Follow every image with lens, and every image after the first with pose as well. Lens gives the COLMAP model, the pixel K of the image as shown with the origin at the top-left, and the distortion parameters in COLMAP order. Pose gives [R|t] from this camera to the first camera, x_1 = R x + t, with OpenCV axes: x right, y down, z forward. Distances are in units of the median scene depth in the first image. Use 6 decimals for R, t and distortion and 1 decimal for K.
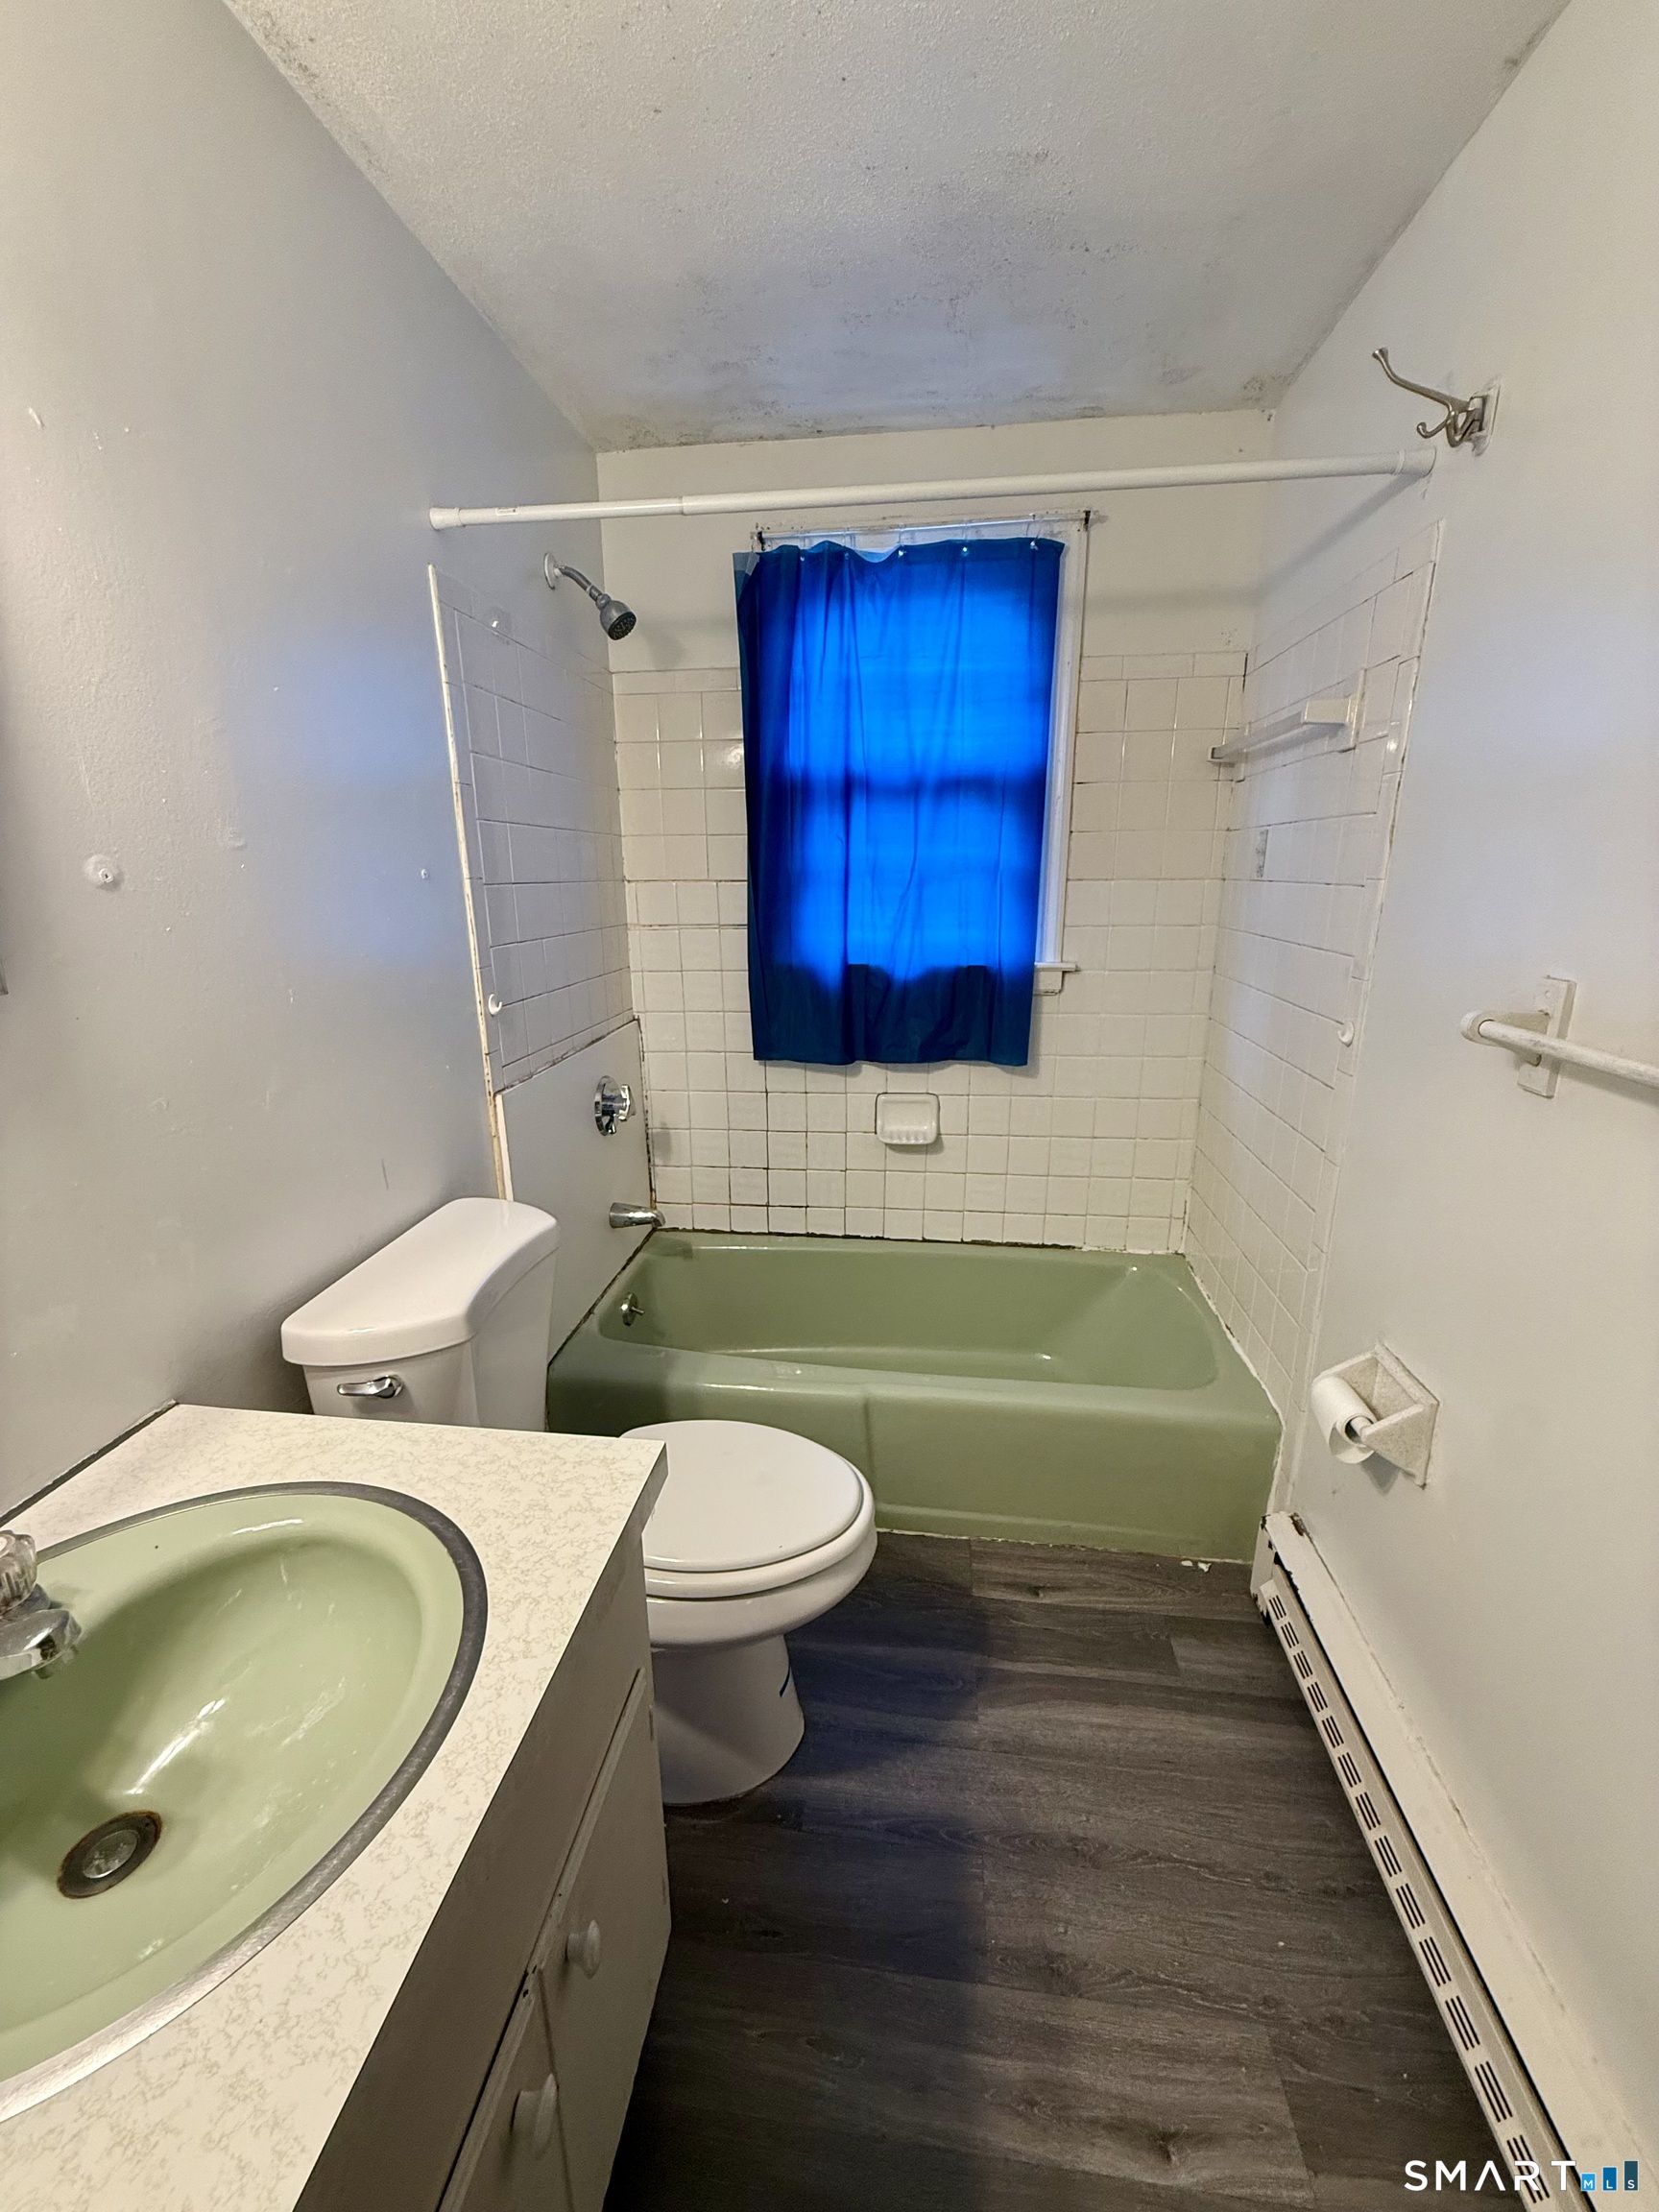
lens RADIAL K [[881.0, 0, 826.5], [0, 881.0, 1102.8], [0, 0, 1]] dist [-0.000117, 0.000228]
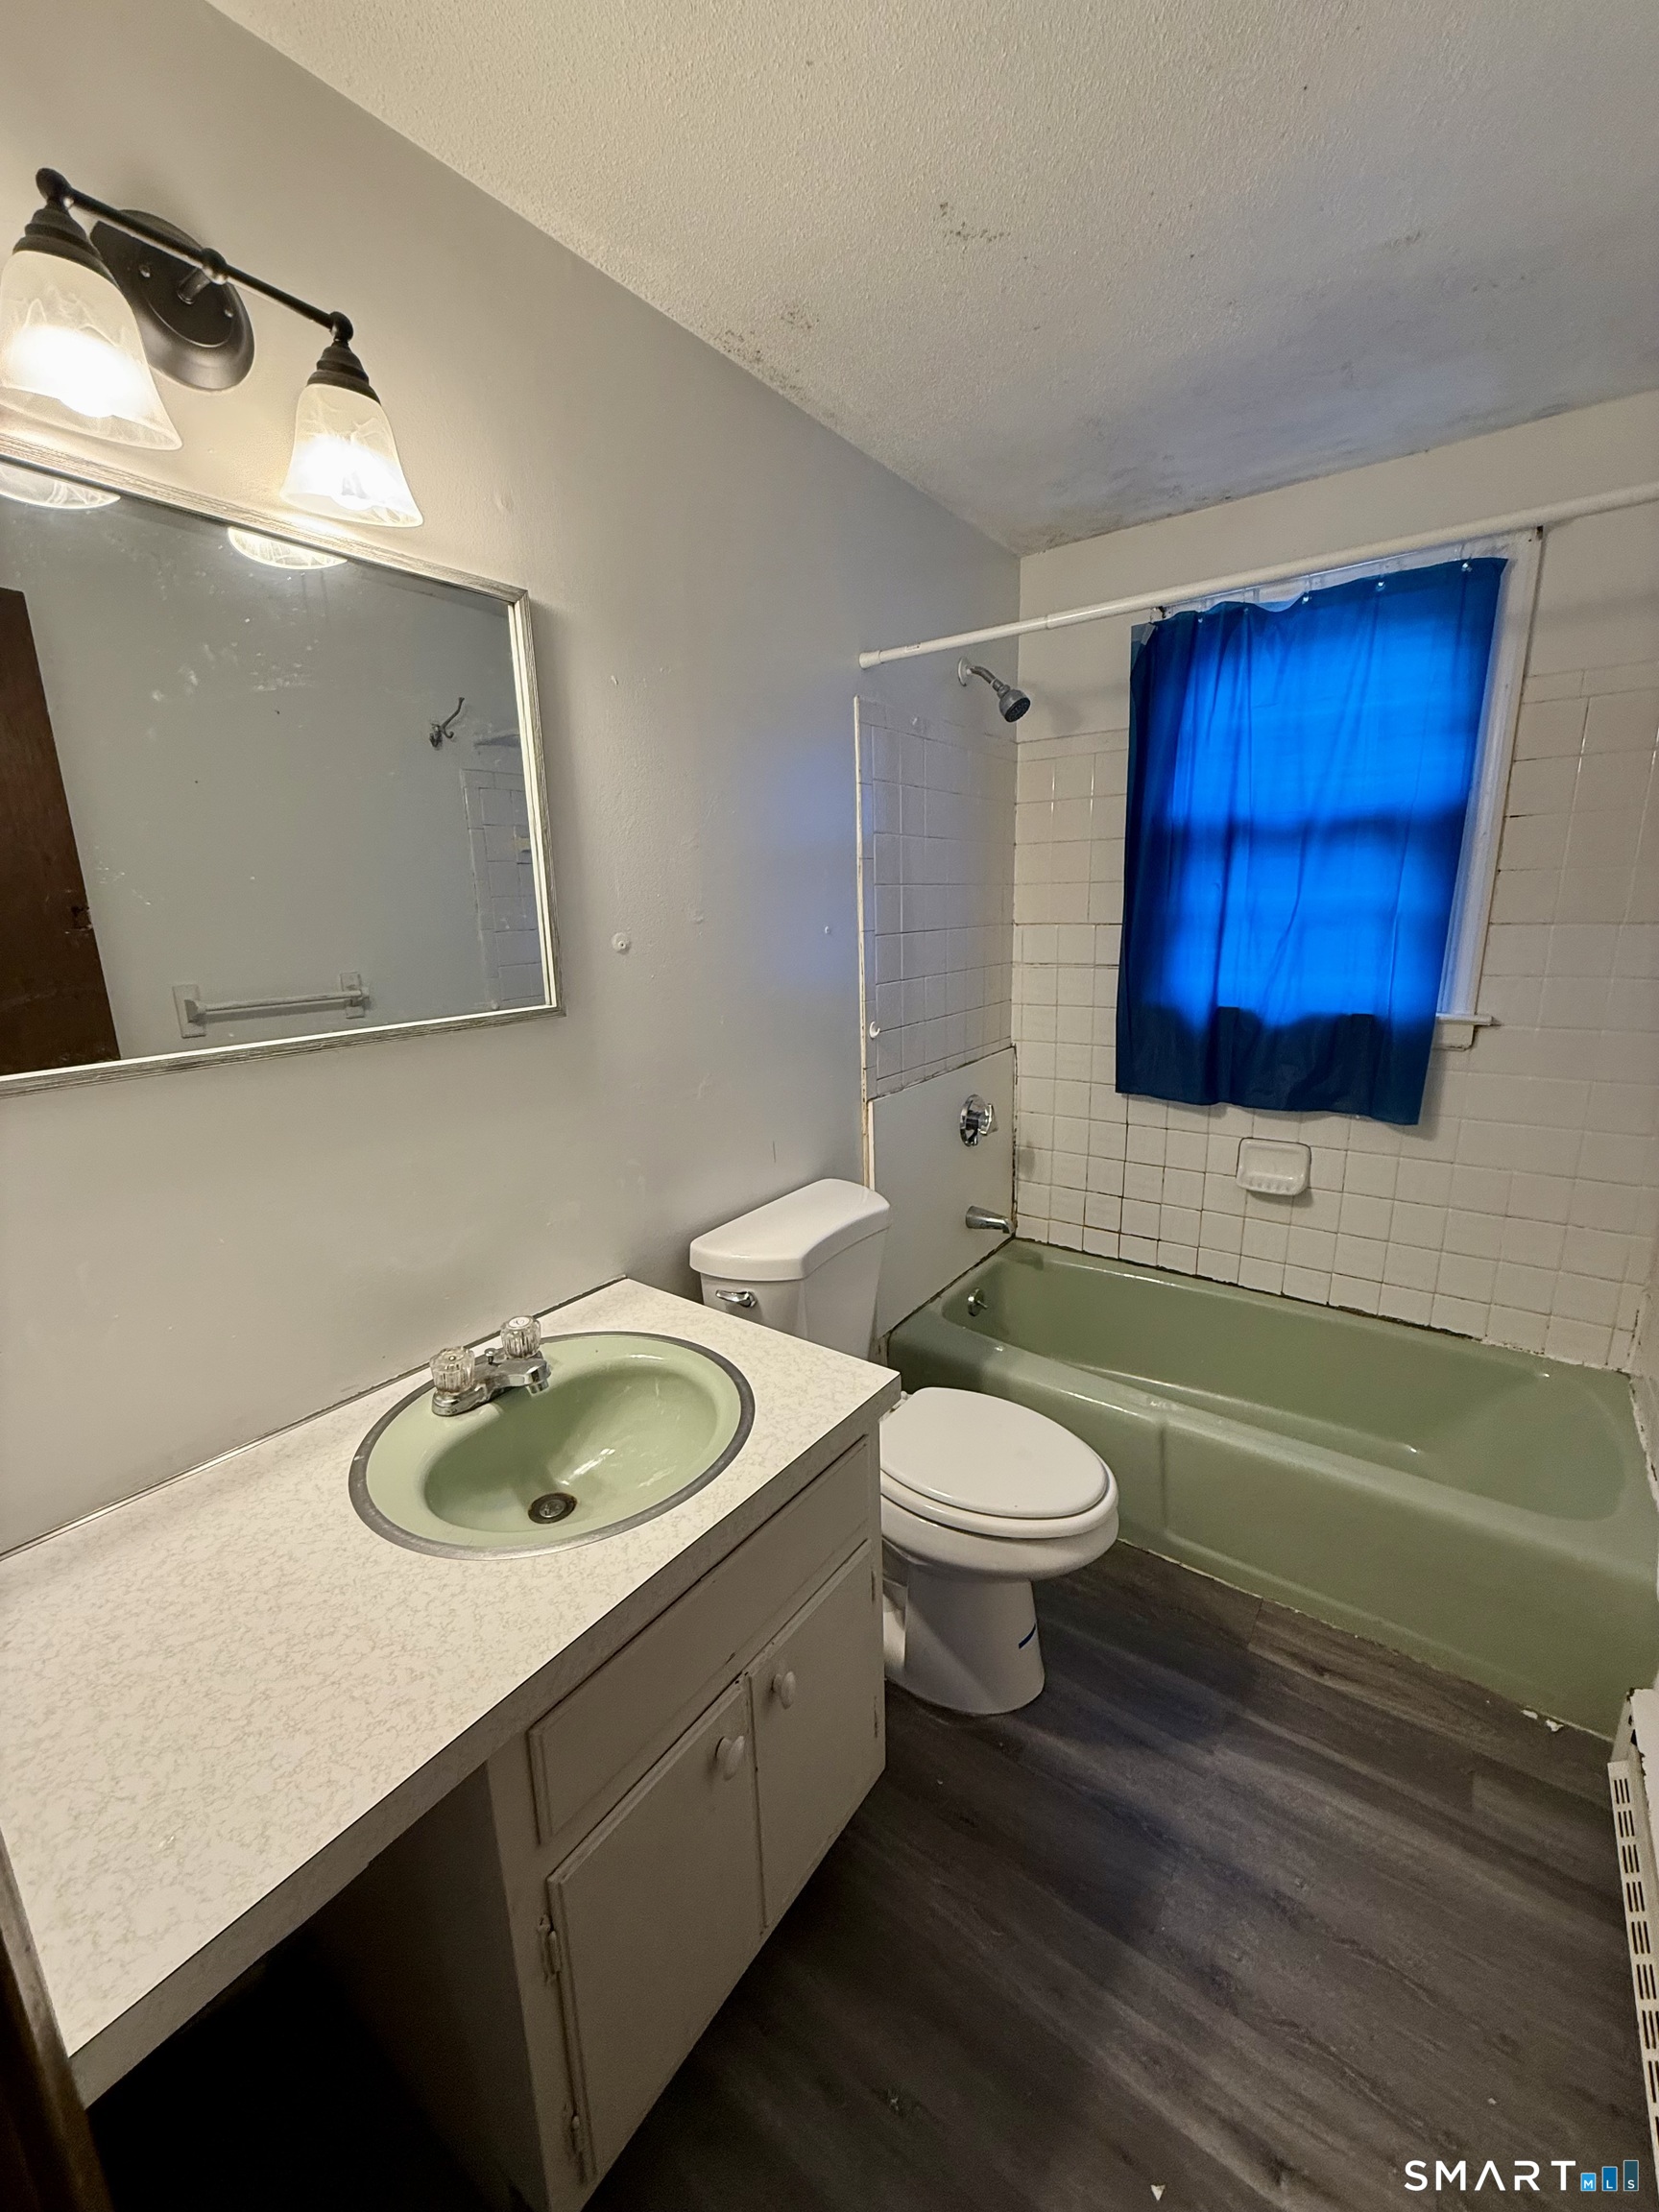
lens RADIAL K [[881.0, 0, 826.5], [0, 881.0, 1102.8], [0, 0, 1]] dist [-0.000117, 0.000228]
pose [[0.872271, 0.096189, -0.479470, 0.158578], [-0.105886, 0.994355, 0.006850, -0.008702], [0.477422, 0.044794, 0.877532, -0.117260]]
